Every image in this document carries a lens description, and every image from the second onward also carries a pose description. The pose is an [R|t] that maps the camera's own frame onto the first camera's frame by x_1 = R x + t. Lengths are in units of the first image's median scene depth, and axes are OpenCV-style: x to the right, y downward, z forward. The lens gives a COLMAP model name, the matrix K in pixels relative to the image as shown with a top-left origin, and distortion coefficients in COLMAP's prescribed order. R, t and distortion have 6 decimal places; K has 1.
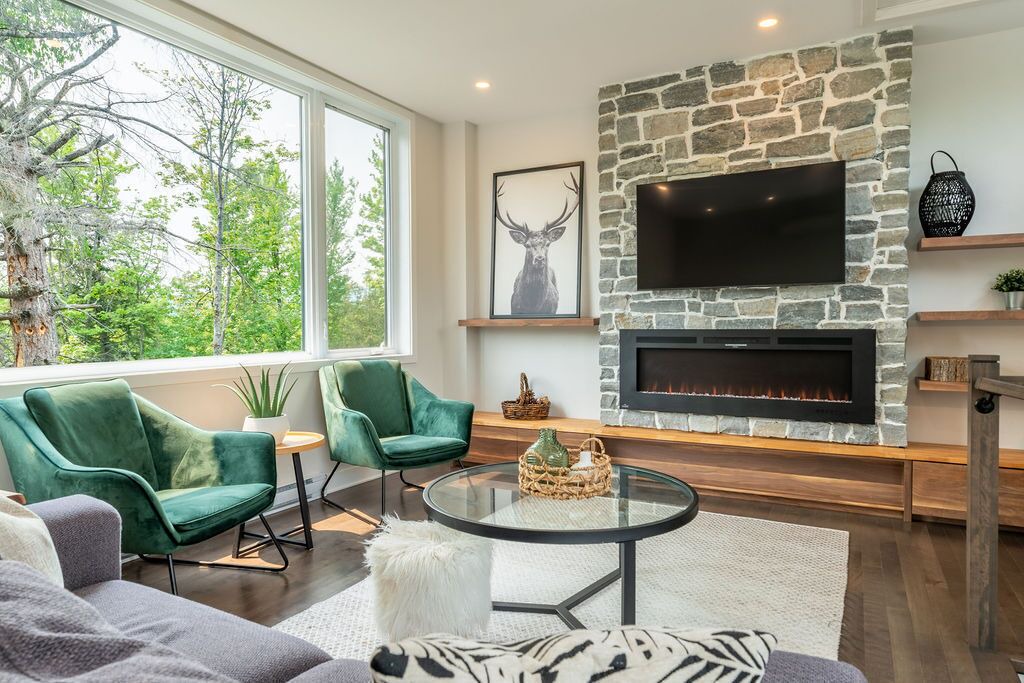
lens RADIAL K [[629.2, 0, 510.9], [0, 629.2, 340.1], [0, 0, 1]] dist [-0.004354, -0.007388]
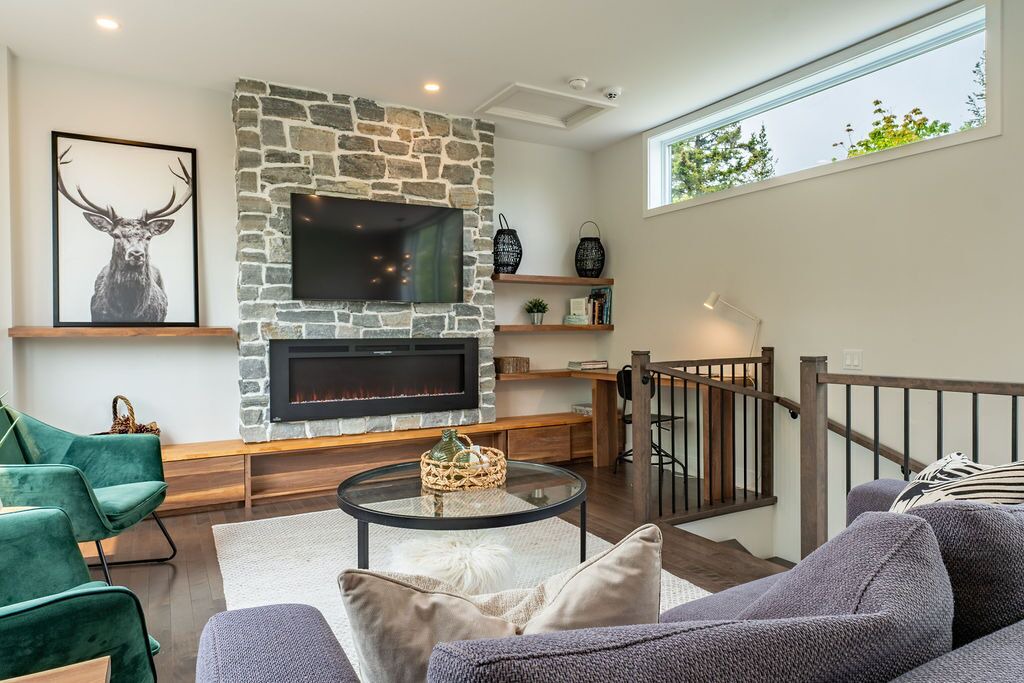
lens RADIAL K [[605.0, 0, 513.1], [0, 605.0, 336.7], [0, 0, 1]] dist [-0.003627, 0.005217]
pose [[0.543264, -0.004477, 0.839550, -0.414888], [0.022113, 0.999715, -0.008979, -0.005044], [-0.839270, 0.023443, 0.543209, 0.202987]]
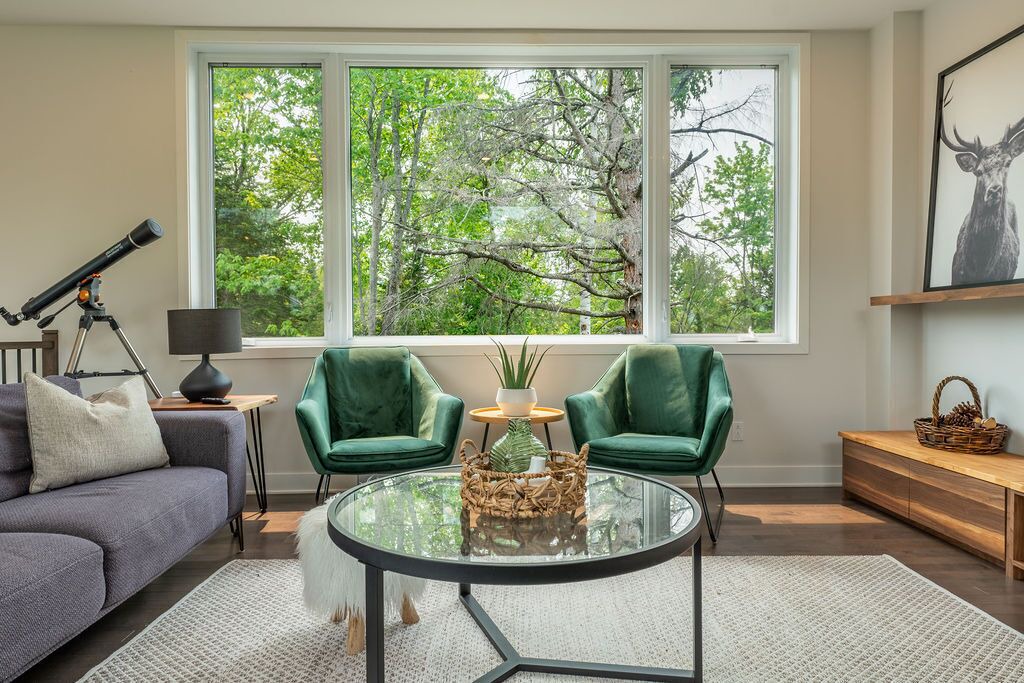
lens RADIAL K [[629.2, 0, 511.4], [0, 629.2, 342.6], [0, 0, 1]] dist [-0.004354, -0.007388]
pose [[0.492655, 0.017920, -0.870040, 0.411207], [-0.016775, 0.999798, 0.011094, 0.022729], [0.870063, 0.009129, 0.492856, 0.359341]]
